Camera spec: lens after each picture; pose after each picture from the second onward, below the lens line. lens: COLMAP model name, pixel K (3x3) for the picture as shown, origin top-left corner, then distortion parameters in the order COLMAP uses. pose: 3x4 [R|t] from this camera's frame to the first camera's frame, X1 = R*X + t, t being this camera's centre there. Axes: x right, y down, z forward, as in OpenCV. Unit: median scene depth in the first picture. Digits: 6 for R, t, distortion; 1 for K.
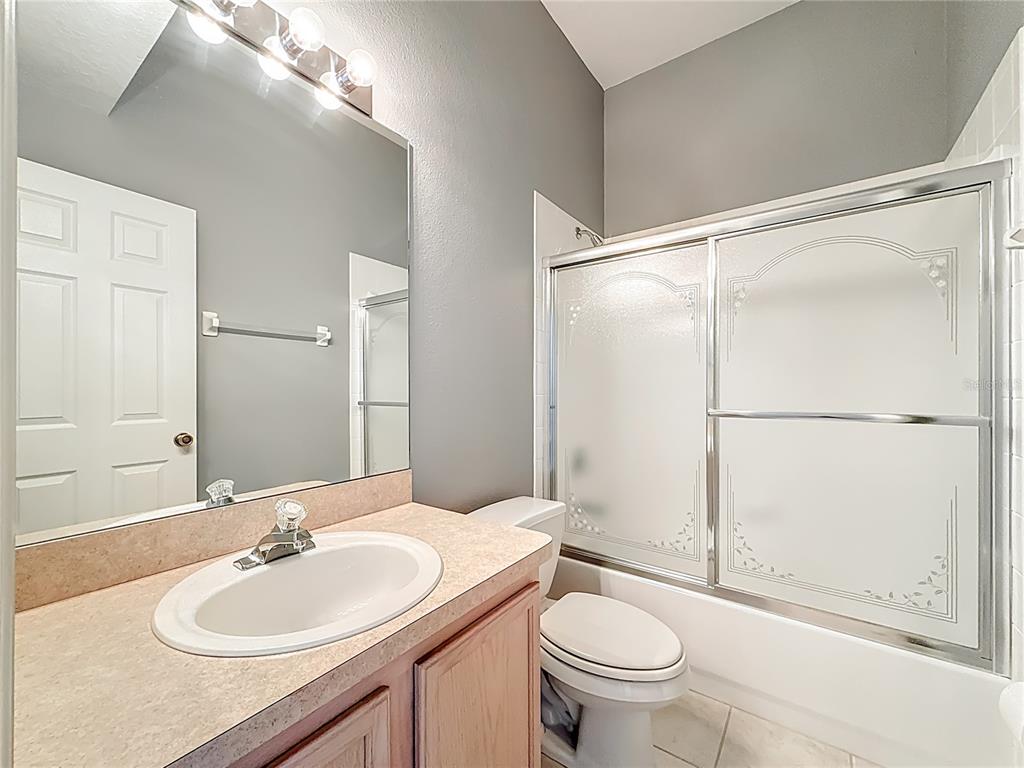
lens RADIAL K [[411.7, 0, 514.4], [0, 411.7, 384.8], [0, 0, 1]] dist [-0.000794, -0.000210]
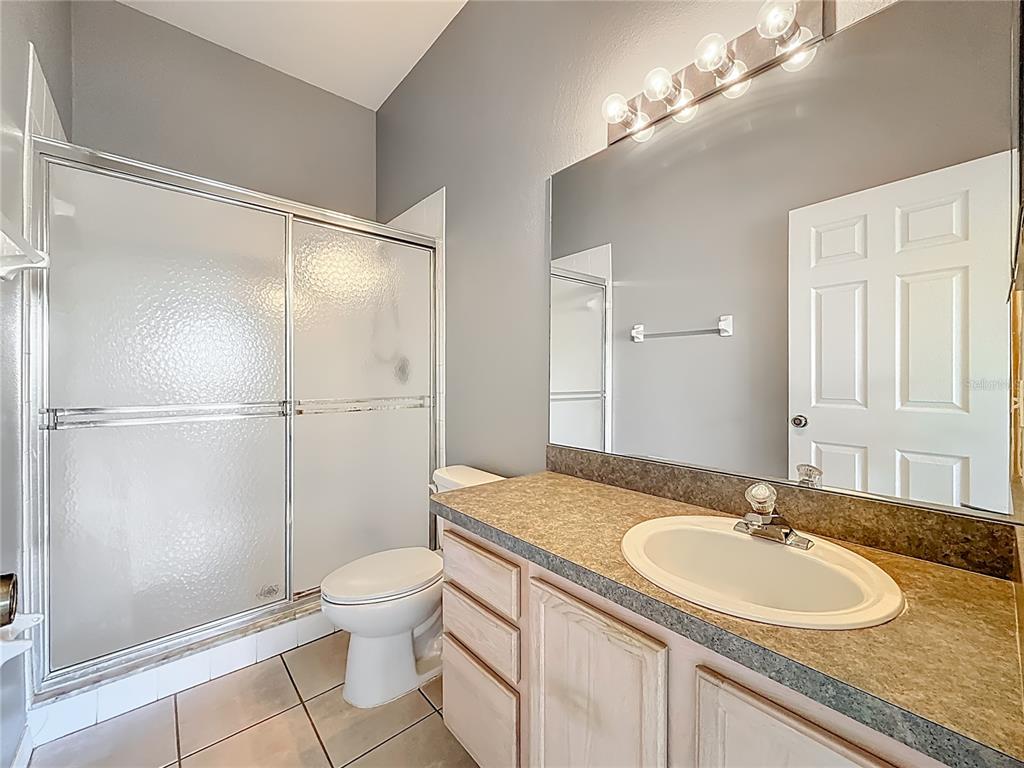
lens RADIAL K [[411.7, 0, 514.4], [0, 411.7, 384.8], [0, 0, 1]] dist [-0.000794, -0.000210]
pose [[-0.234657, 0.013882, -0.971979, 0.711672], [-0.000947, 0.999894, 0.014509, 0.026240], [0.972078, 0.004325, -0.234619, 0.763411]]
